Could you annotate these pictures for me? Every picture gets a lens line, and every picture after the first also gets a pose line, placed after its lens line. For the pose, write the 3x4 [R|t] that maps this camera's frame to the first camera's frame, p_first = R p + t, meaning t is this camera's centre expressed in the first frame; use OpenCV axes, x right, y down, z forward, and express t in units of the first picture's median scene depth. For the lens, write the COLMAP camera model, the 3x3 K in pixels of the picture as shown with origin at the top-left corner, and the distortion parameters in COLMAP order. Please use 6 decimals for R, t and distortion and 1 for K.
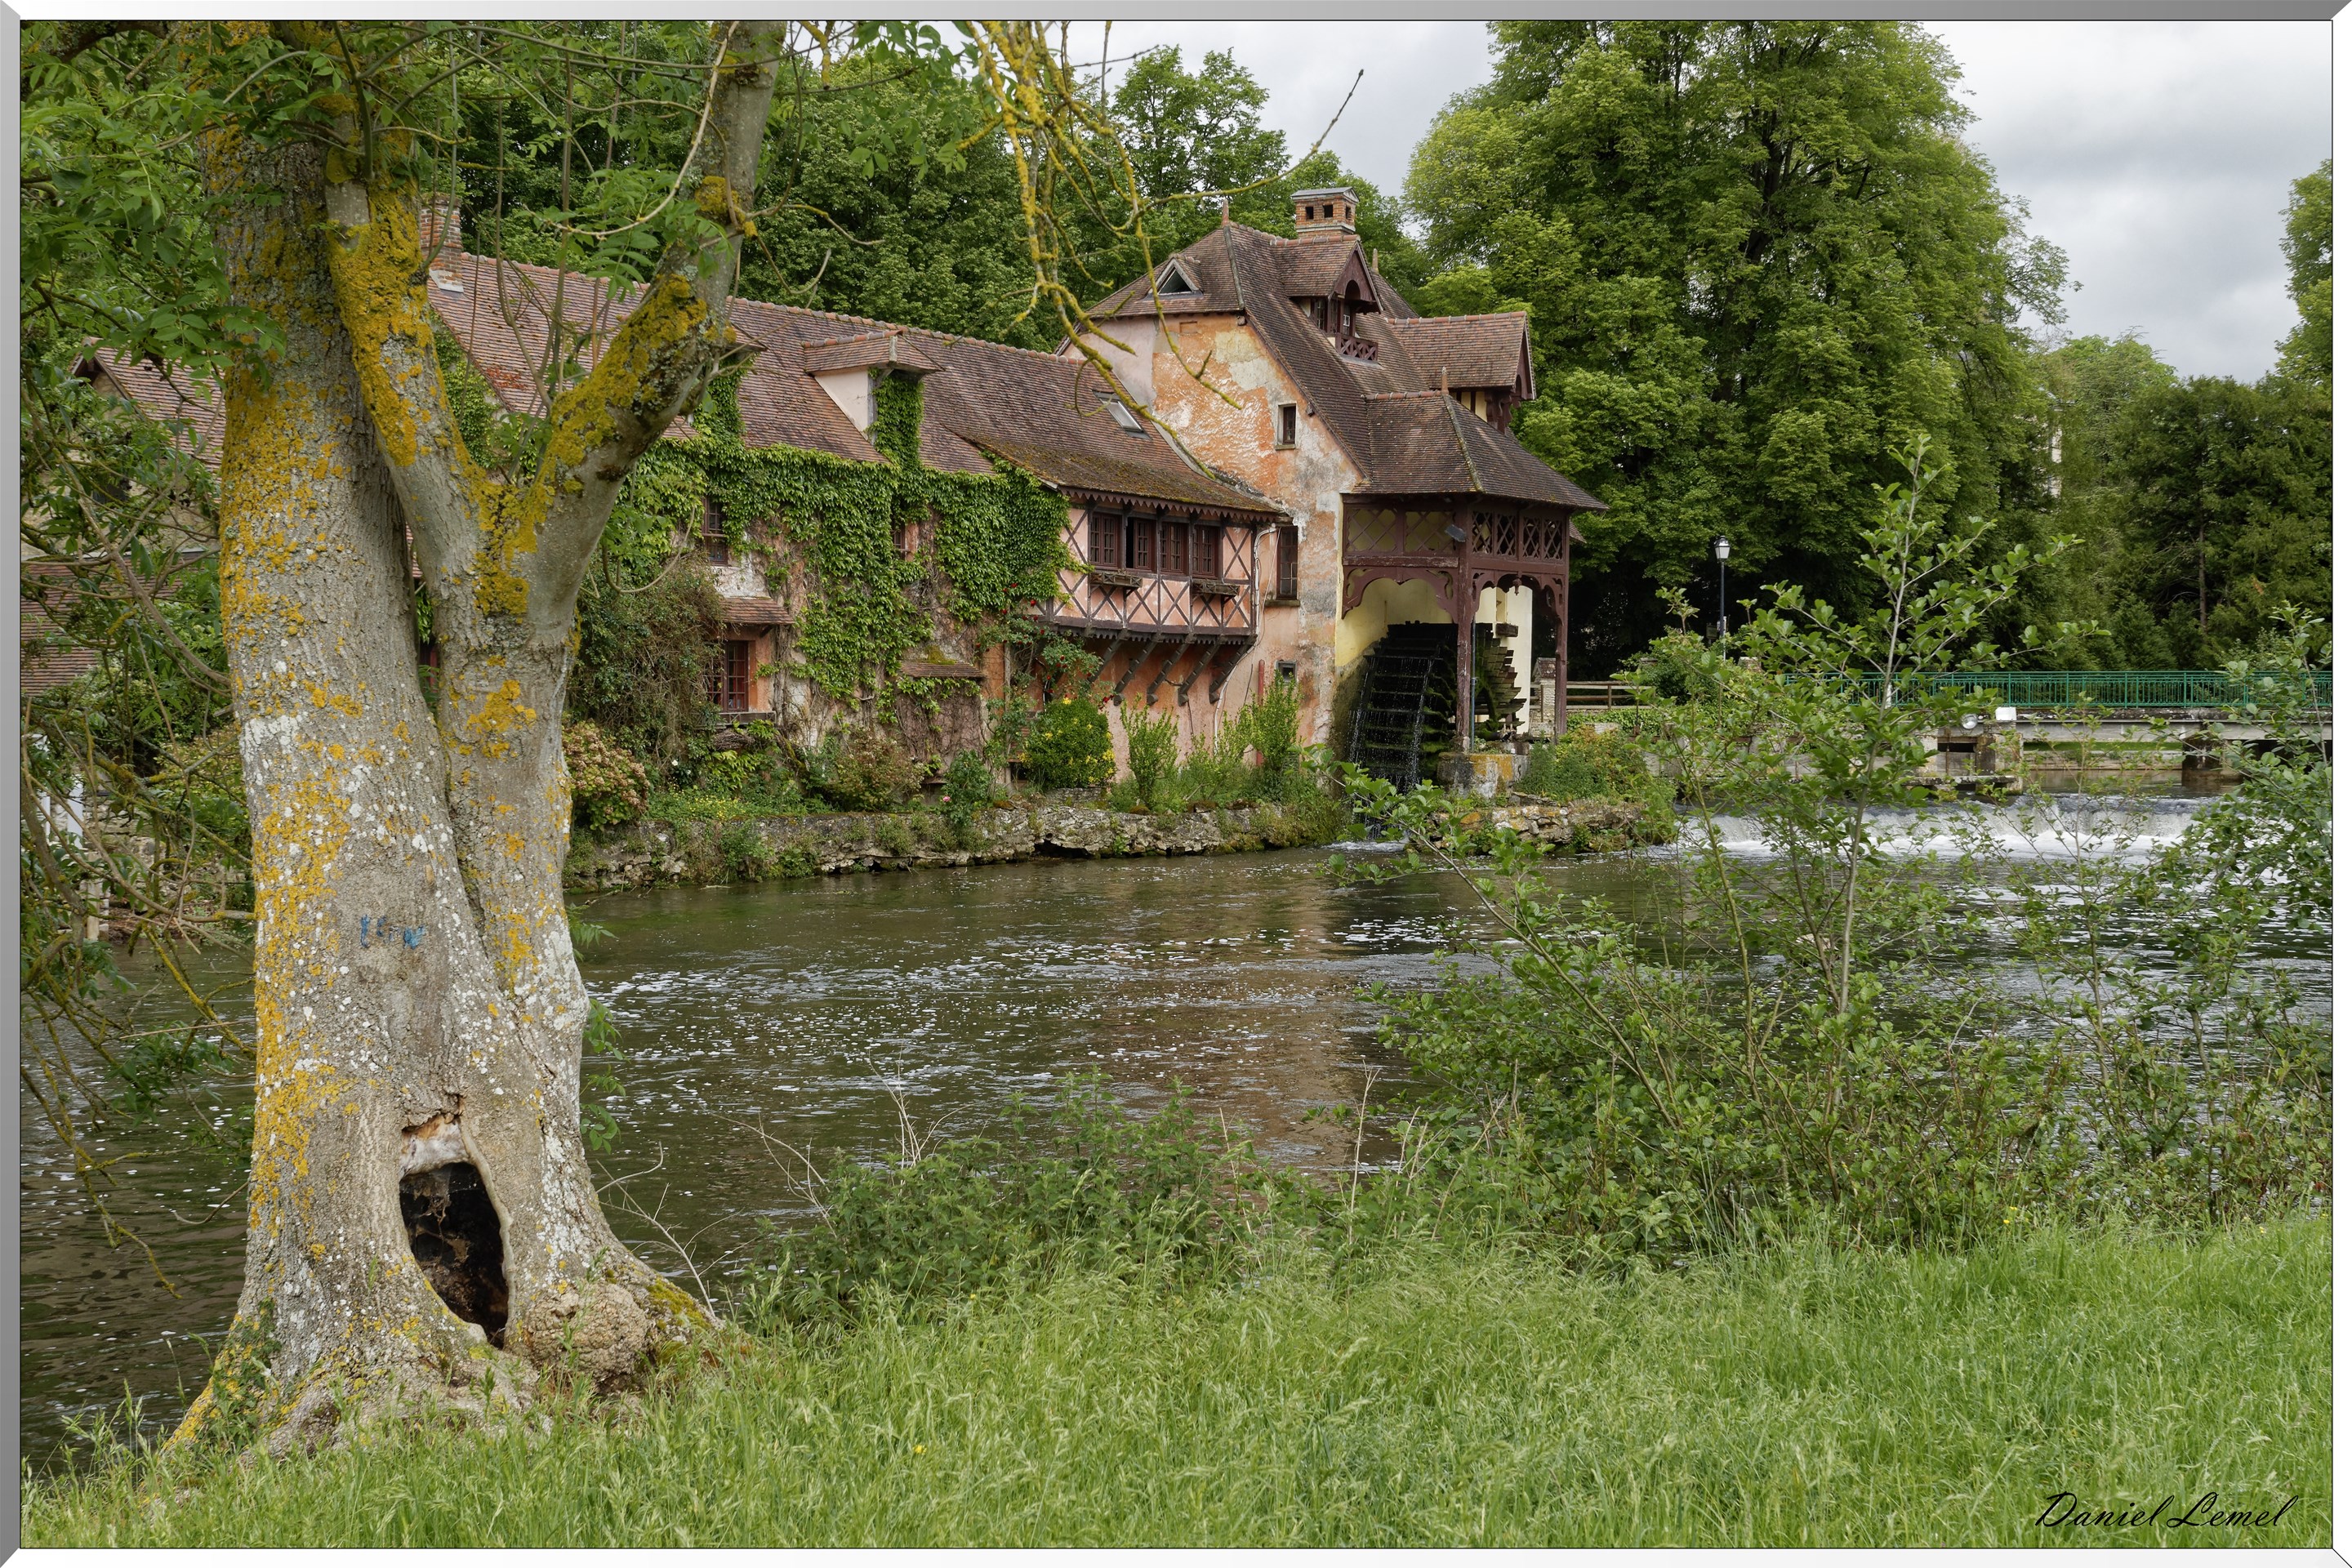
lens RADIAL K [[2914.5, 0, 1176.0], [0, 2914.5, 784.0], [0, 0, 1]] dist [0.016251, 0.018615]
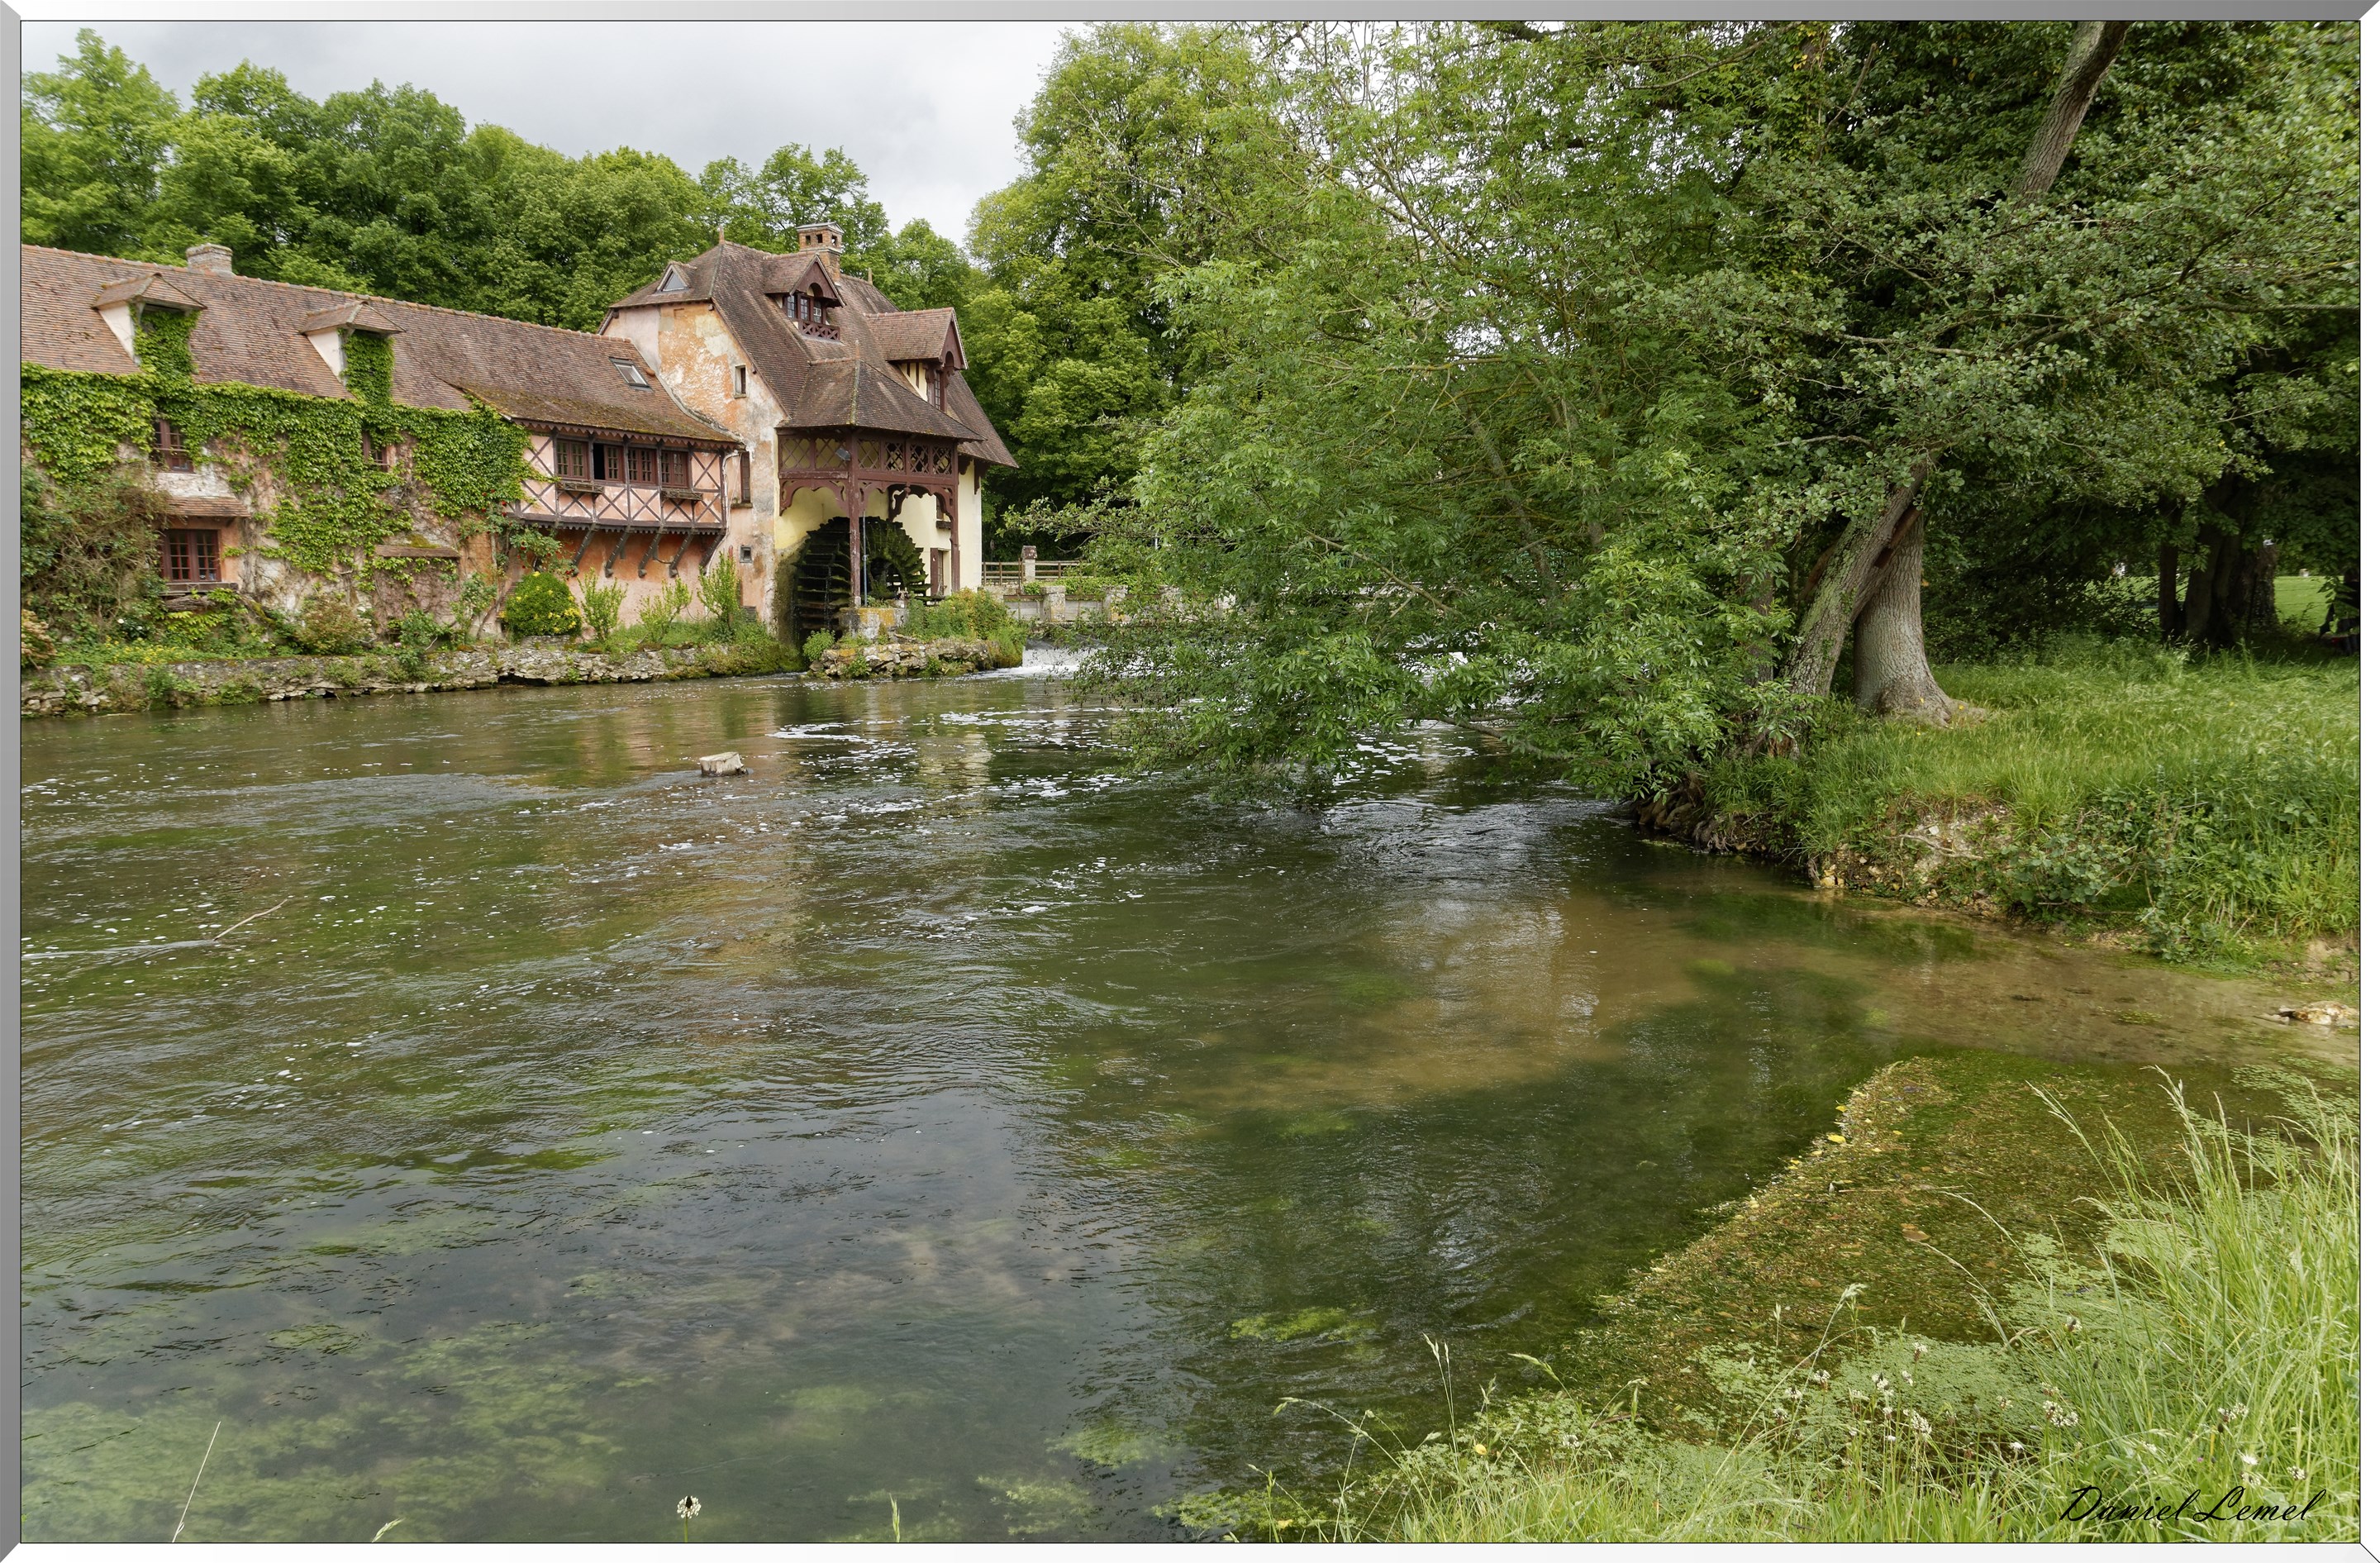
lens RADIAL K [[1604.2, 0, 1190.0], [0, 1604.2, 781.5], [0, 0, 1]] dist [-0.007384, 0.021840]
pose [[0.998093, -0.019190, 0.058668, 0.223968], [0.013590, 0.995442, 0.094393, 0.002538], [-0.060212, -0.093416, 0.993805, 0.193335]]
